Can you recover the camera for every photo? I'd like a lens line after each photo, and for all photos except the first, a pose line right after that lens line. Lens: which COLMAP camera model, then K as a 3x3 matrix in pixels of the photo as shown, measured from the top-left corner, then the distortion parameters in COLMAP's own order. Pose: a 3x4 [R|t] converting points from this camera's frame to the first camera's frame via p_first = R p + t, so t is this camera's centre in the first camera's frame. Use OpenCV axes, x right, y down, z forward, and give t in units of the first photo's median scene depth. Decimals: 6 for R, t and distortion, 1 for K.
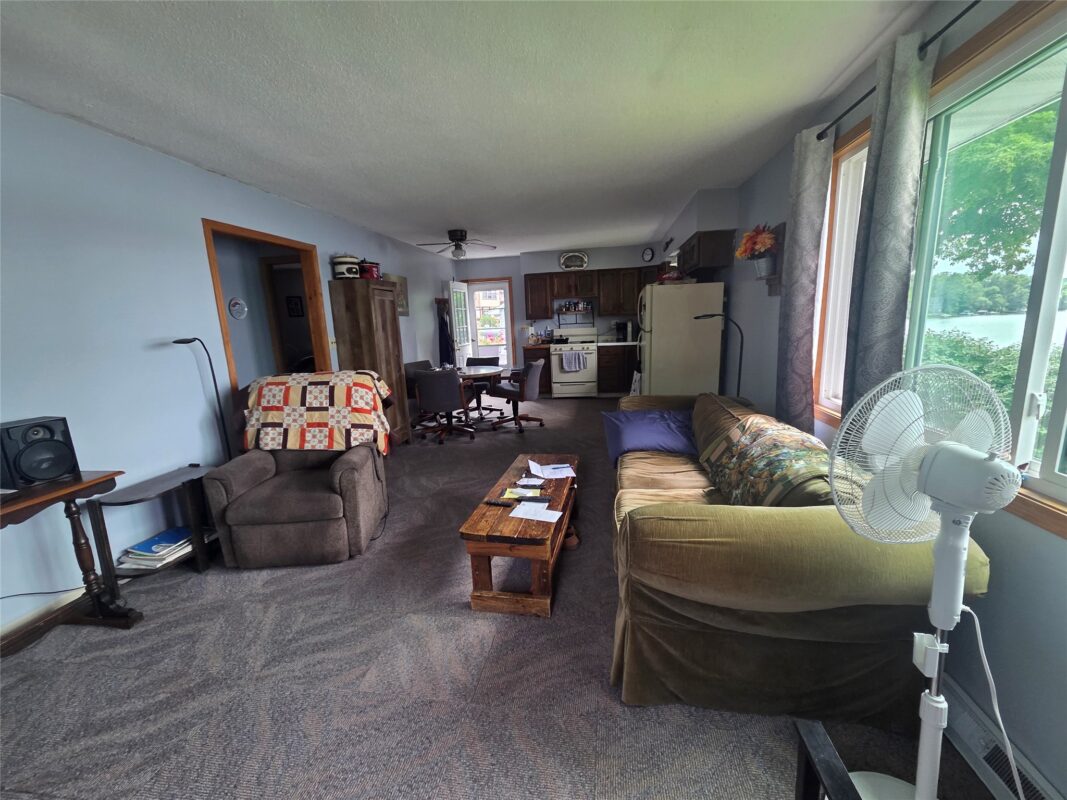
lens RADIAL K [[436.1, 0, 532.2], [0, 436.1, 402.5], [0, 0, 1]] dist [0.004213, -0.000962]
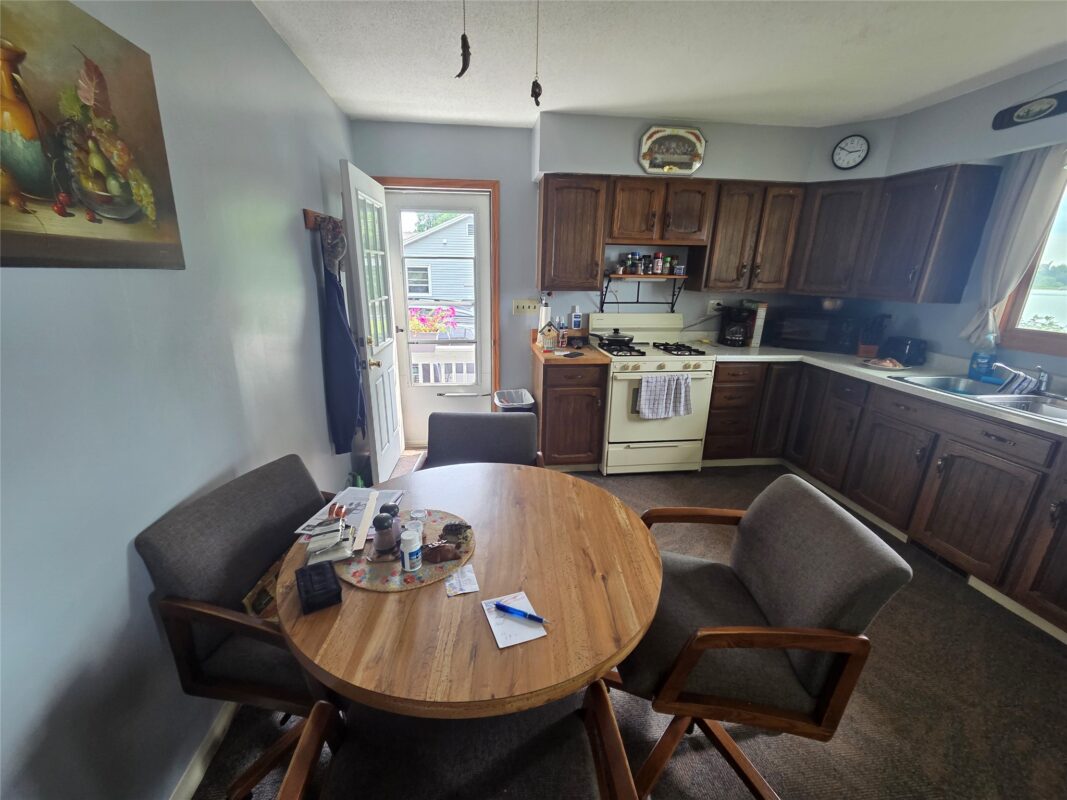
lens RADIAL K [[436.1, 0, 528.5], [0, 436.1, 406.5], [0, 0, 1]] dist [0.004213, -0.000962]
pose [[0.959624, -0.028828, 0.279805, -0.151281], [-0.001658, 0.994137, 0.108111, -0.128541], [-0.281282, -0.104210, 0.953950, 0.613431]]
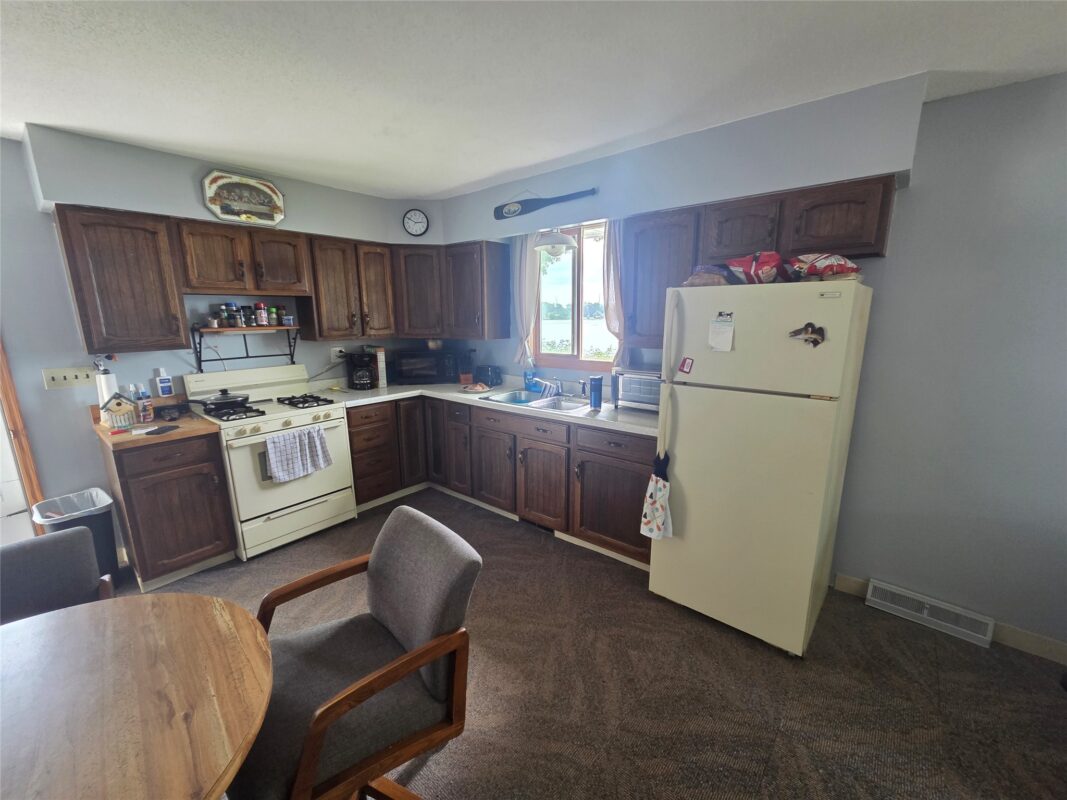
lens RADIAL K [[436.1, 0, 526.0], [0, 436.1, 407.7], [0, 0, 1]] dist [0.004213, -0.000962]
pose [[0.517573, -0.146610, 0.842985, -0.126662], [0.154624, 0.985017, 0.076376, -0.132015], [-0.841552, 0.090816, 0.532488, 0.593226]]
